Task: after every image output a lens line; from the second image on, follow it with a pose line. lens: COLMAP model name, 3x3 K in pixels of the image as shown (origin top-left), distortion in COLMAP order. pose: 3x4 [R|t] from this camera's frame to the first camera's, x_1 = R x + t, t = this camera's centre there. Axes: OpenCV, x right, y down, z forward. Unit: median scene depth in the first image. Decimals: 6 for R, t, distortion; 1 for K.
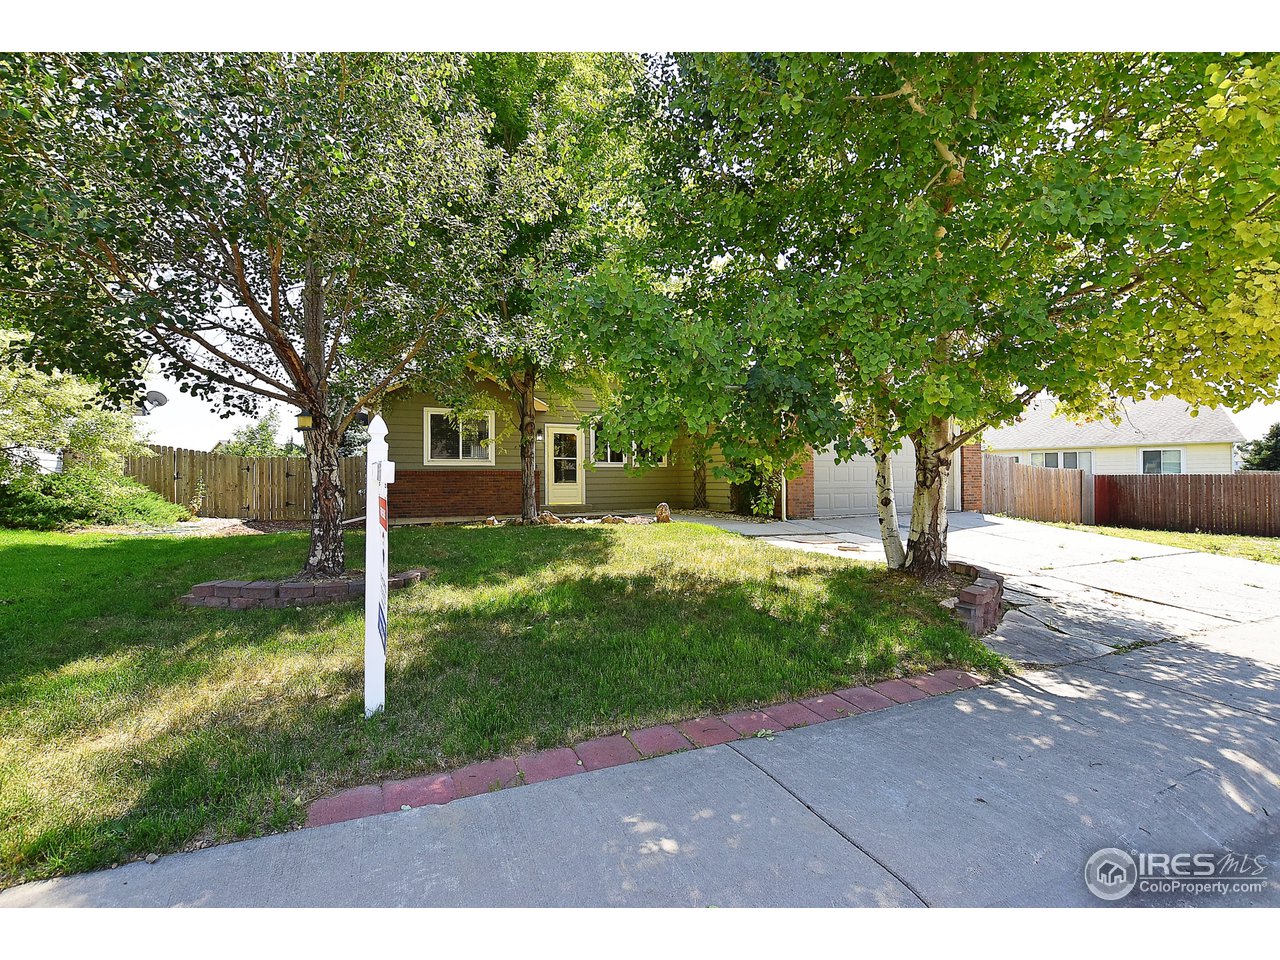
lens RADIAL K [[591.3, 0, 640.0], [0, 591.3, 480.0], [0, 0, 1]] dist [-0.035775, 0.006618]
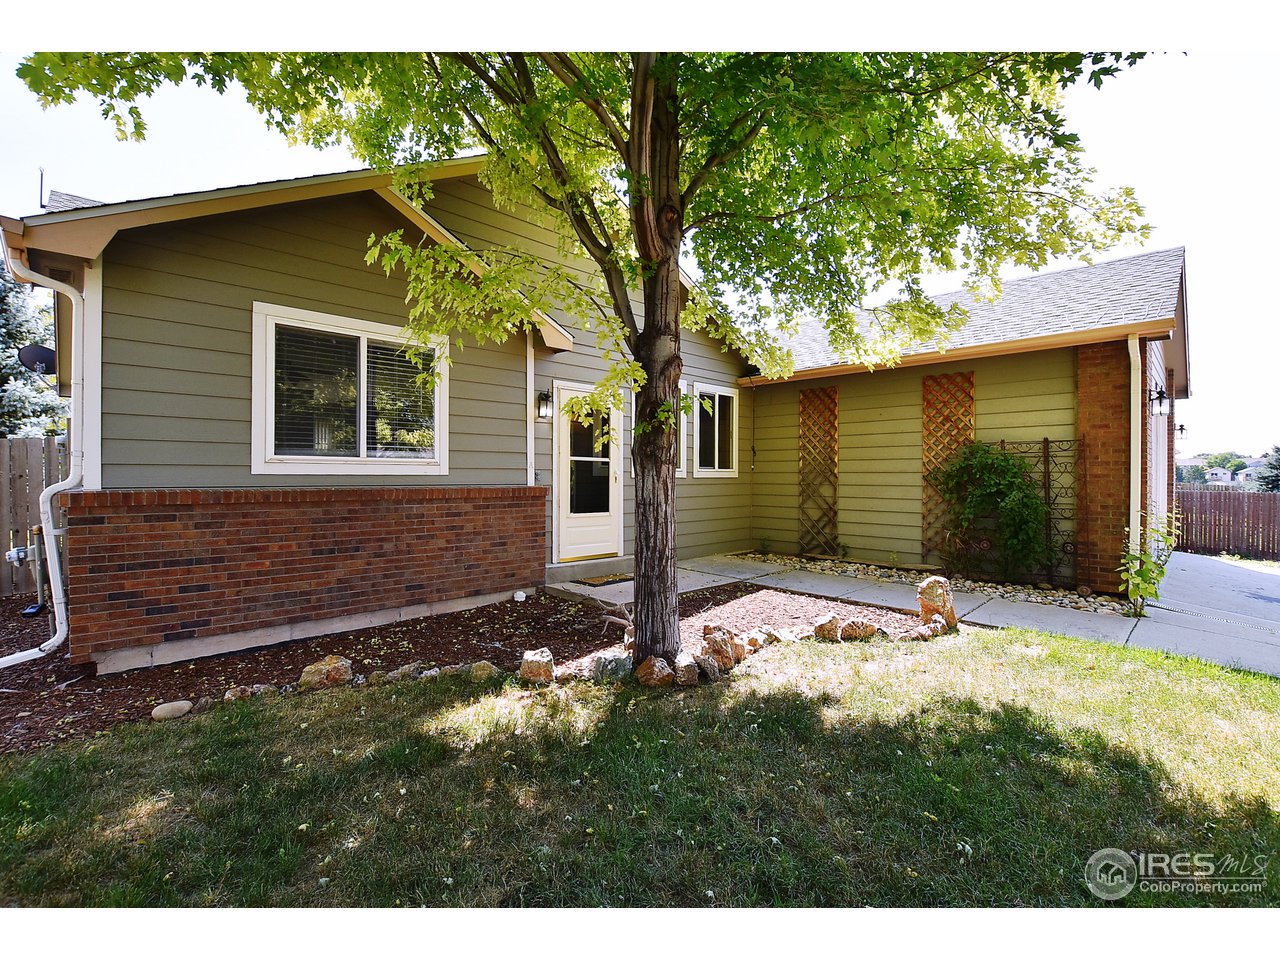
lens RADIAL K [[591.3, 0, 640.0], [0, 591.3, 480.0], [0, 0, 1]] dist [-0.035775, 0.006618]
pose [[0.937905, 0.010535, 0.346731, -0.263214], [-0.014636, 0.999850, 0.009210, -0.026683], [-0.346582, -0.013712, 0.937919, 0.585107]]
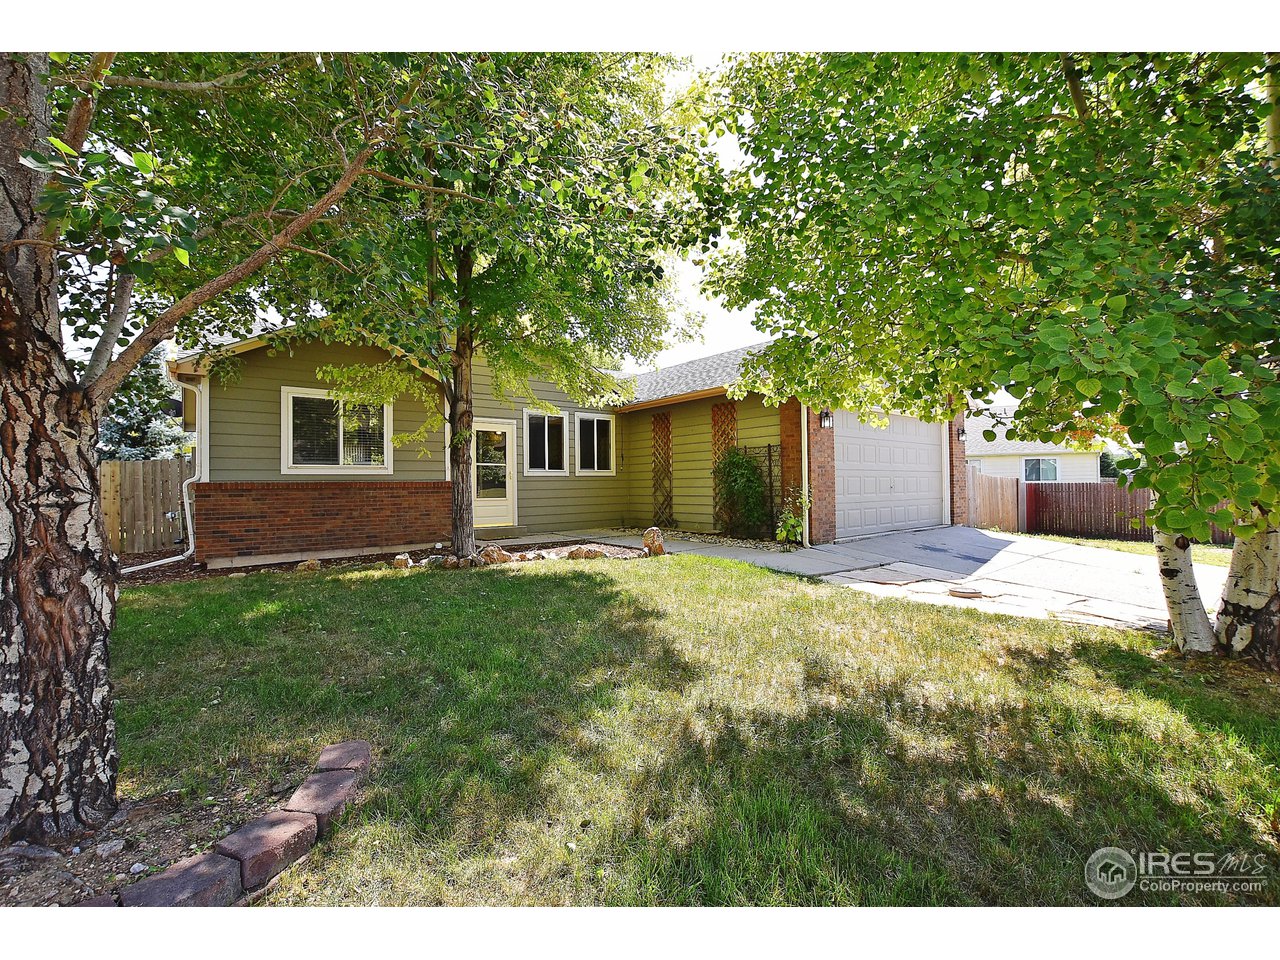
lens RADIAL K [[575.8, 0, 637.8], [0, 575.8, 477.7], [0, 0, 1]] dist [-0.021414, 0.001044]
pose [[0.970032, -0.000115, 0.242979, -0.130209], [0.002921, 0.999933, -0.011191, -0.012142], [-0.242961, 0.011566, 0.969967, 0.272105]]
